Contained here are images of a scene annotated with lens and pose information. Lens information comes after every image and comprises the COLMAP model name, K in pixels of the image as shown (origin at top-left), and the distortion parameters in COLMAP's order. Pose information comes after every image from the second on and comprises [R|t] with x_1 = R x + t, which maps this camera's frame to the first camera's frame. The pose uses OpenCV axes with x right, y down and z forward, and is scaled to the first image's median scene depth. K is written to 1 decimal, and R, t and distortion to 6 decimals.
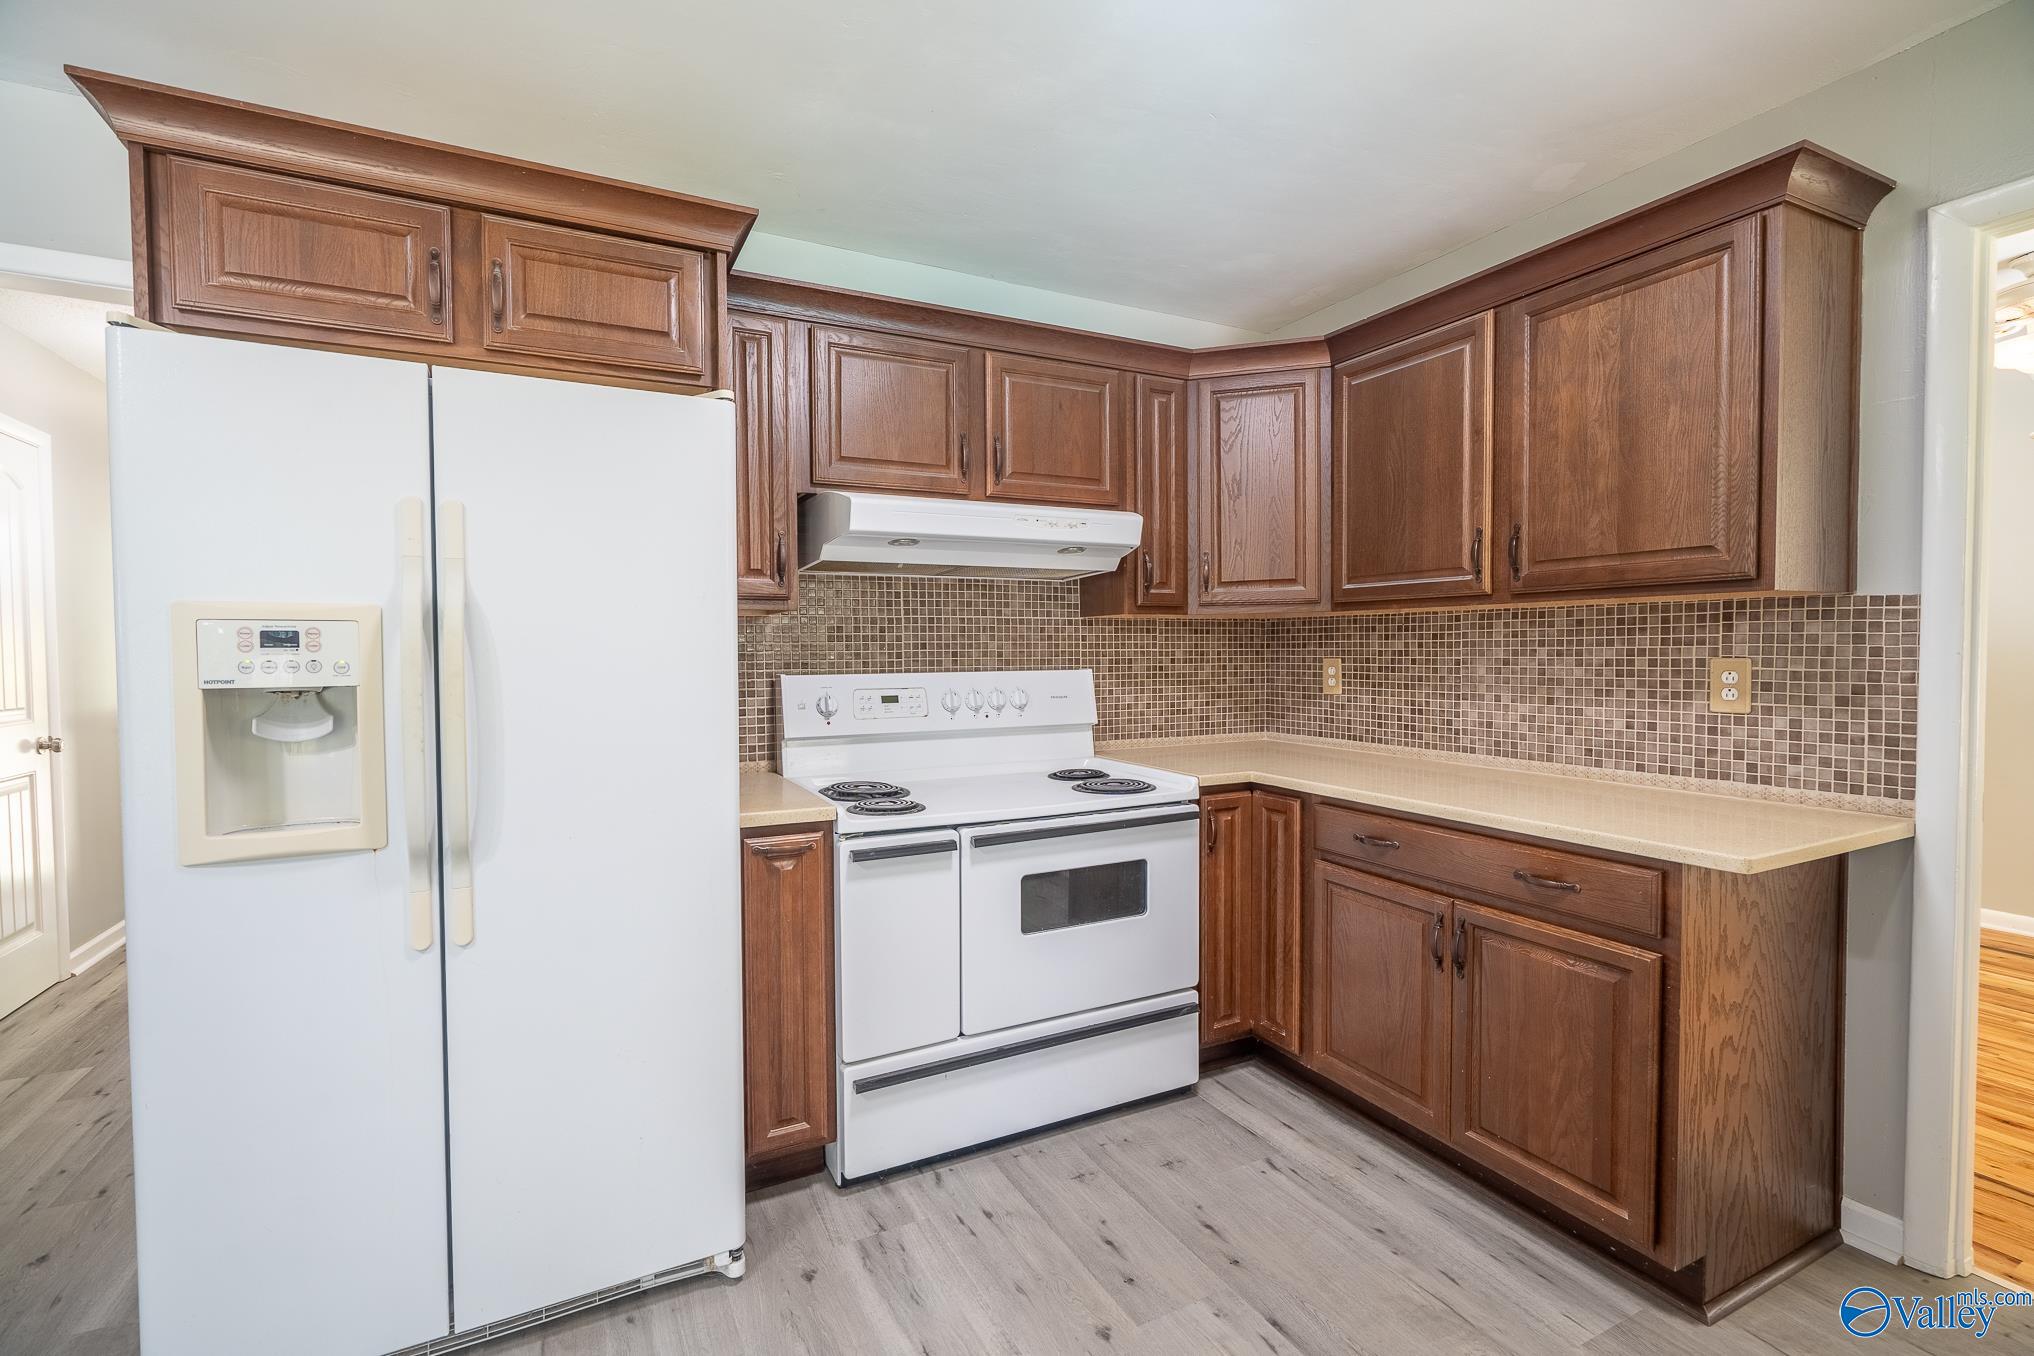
lens RADIAL K [[913.1, 0, 972.6], [0, 913.1, 676.1], [0, 0, 1]] dist [0.001087, 0.000490]
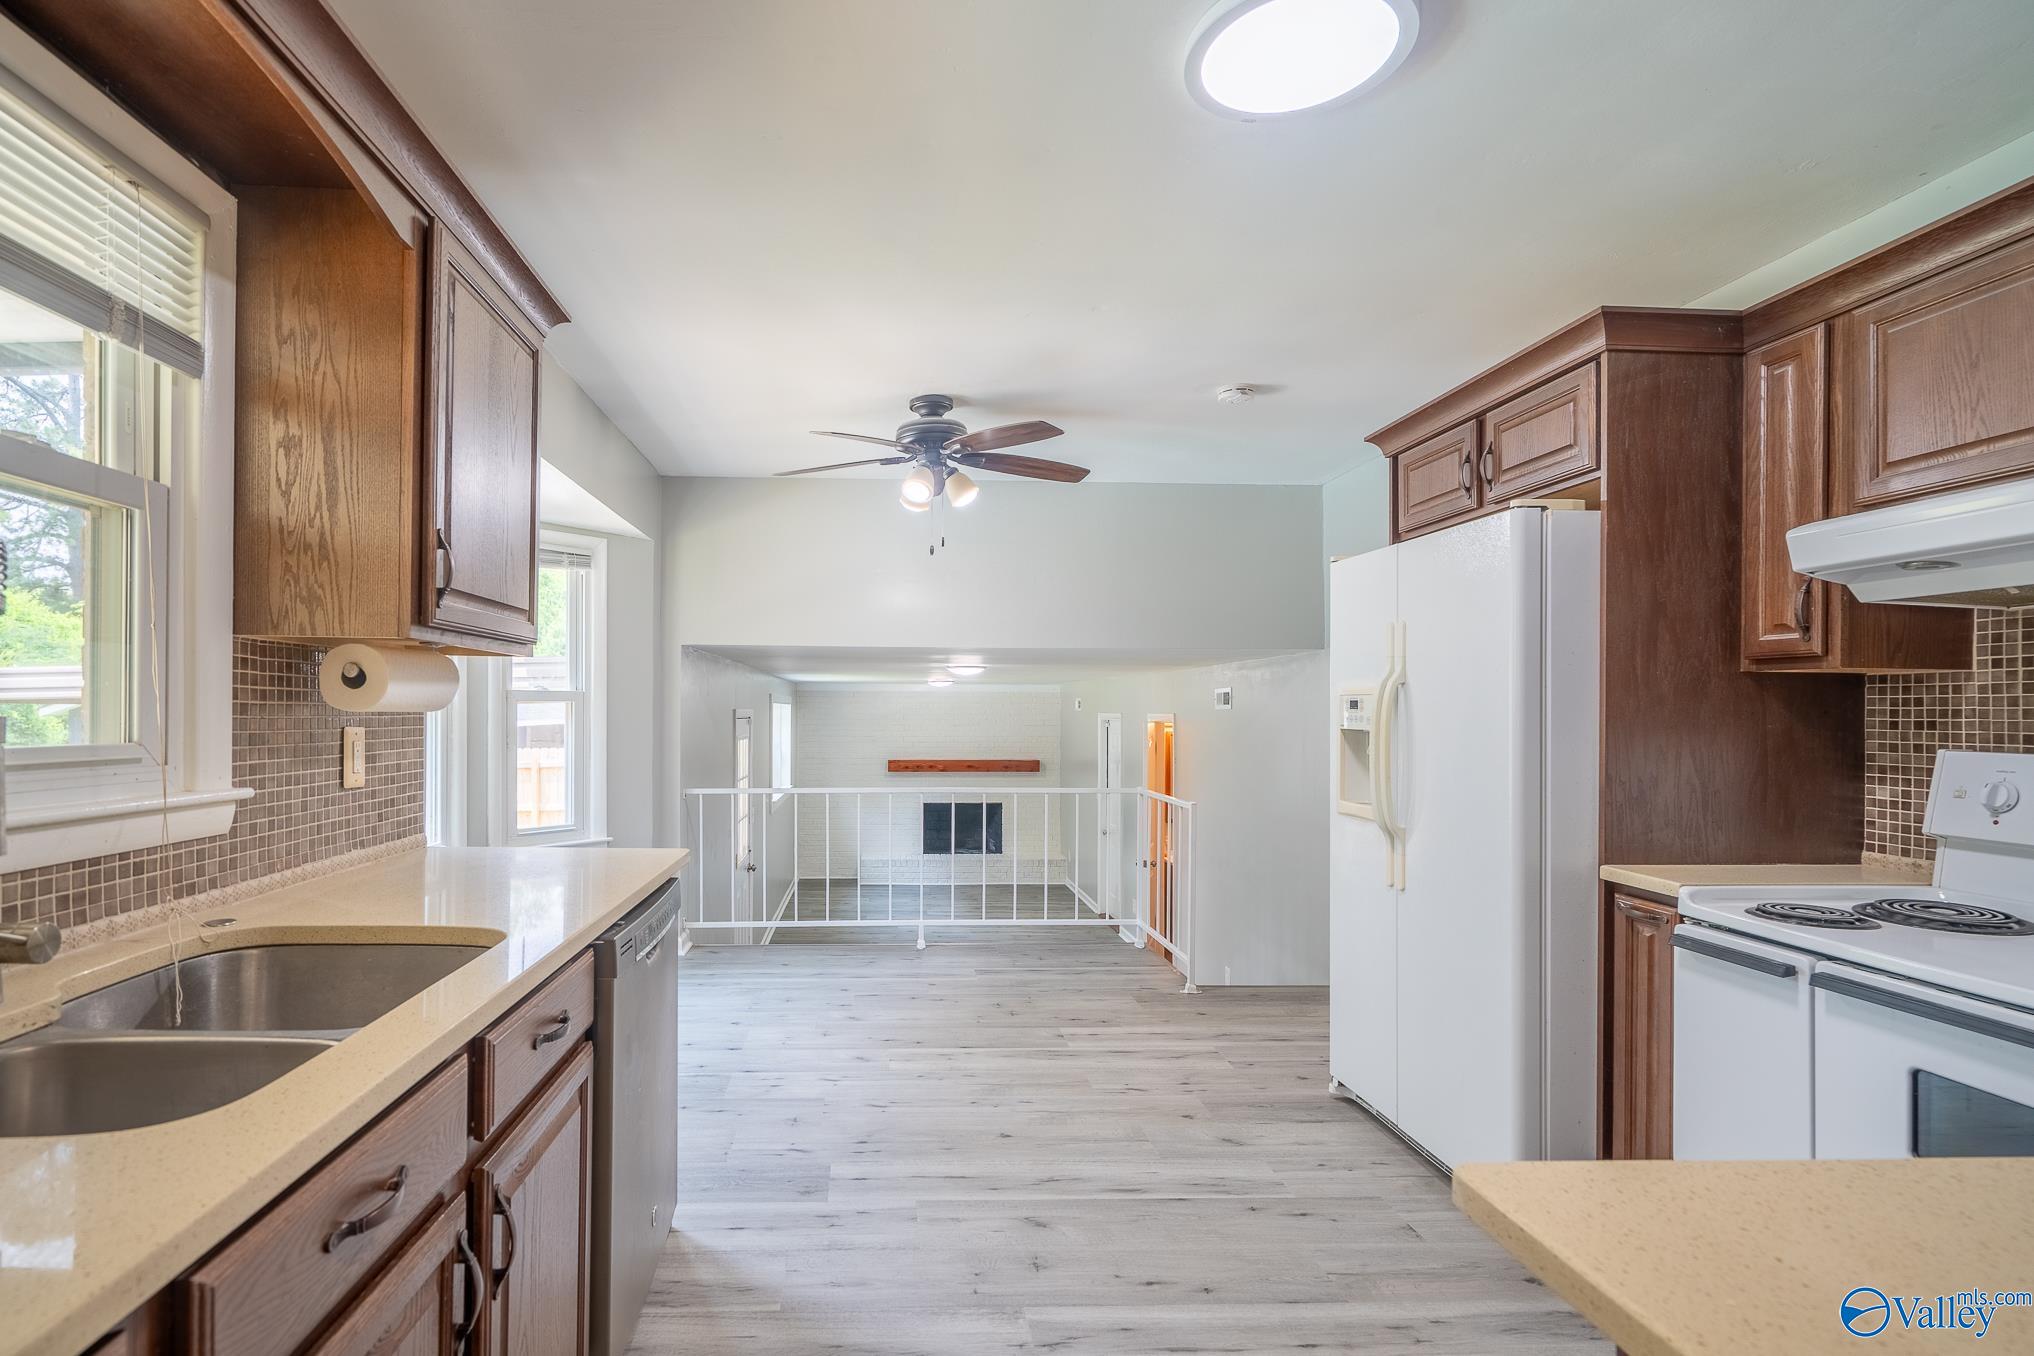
lens RADIAL K [[979.2, 0, 1023.1], [0, 979.2, 710.7], [0, 0, 1]] dist [-0.002504, -0.000375]
pose [[-0.313572, 0.003701, -0.949557, 0.953799], [-0.034288, 0.999296, 0.015218, -0.022628], [0.948945, 0.037330, -0.313225, 0.643315]]
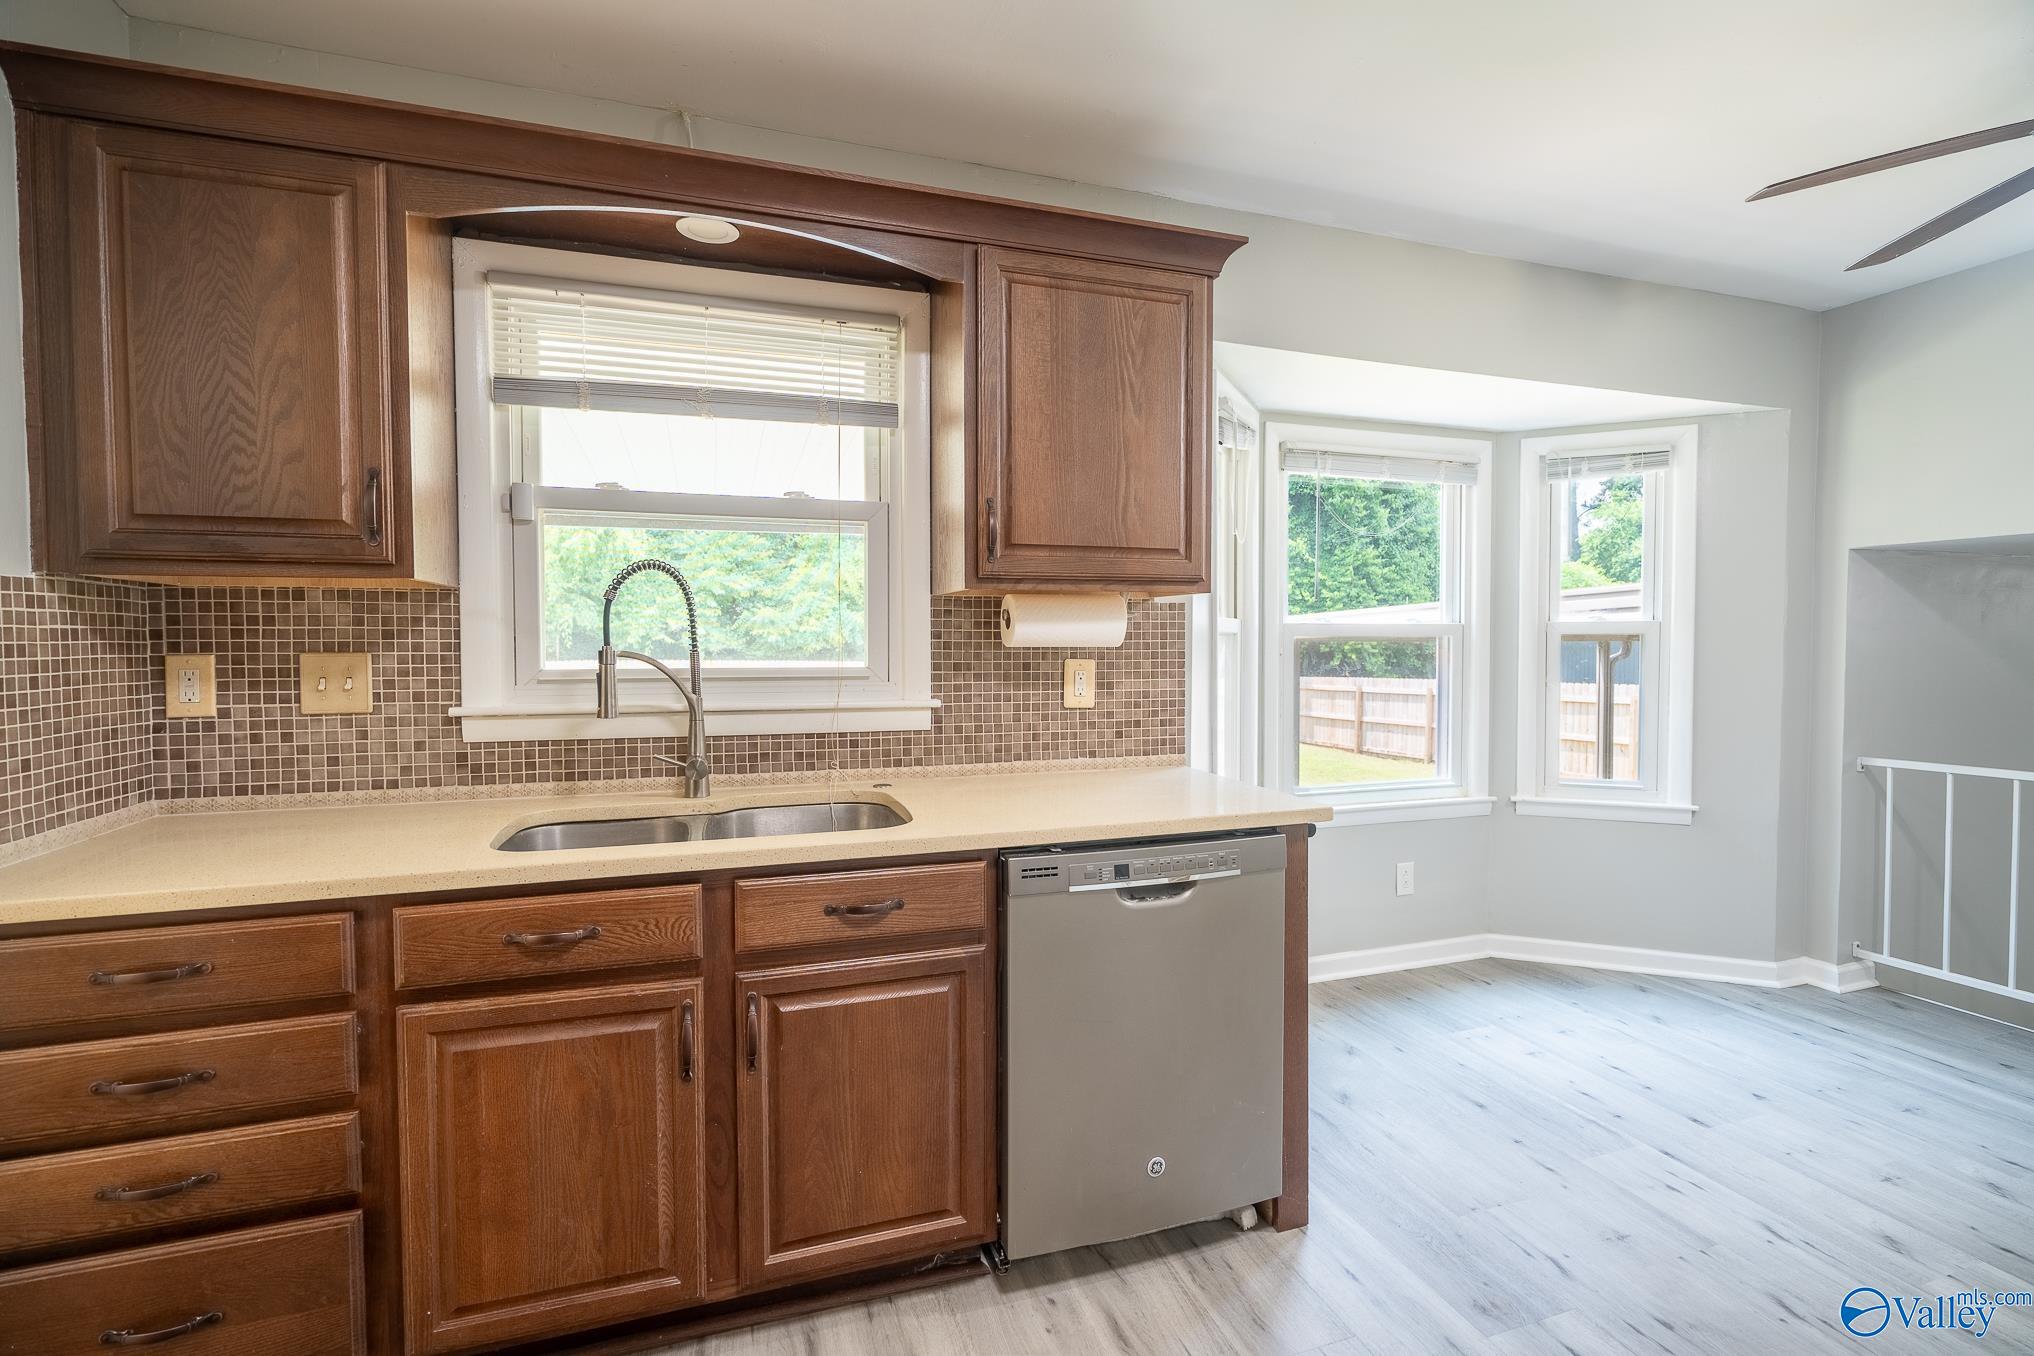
lens RADIAL K [[956.8, 0, 964.4], [0, 956.8, 677.7], [0, 0, 1]] dist [-0.002100, -0.000230]
pose [[-0.990322, 0.003937, 0.138734, 0.295896], [0.013427, 0.997627, 0.067534, -0.028124], [-0.138138, 0.068743, -0.988024, 0.880240]]
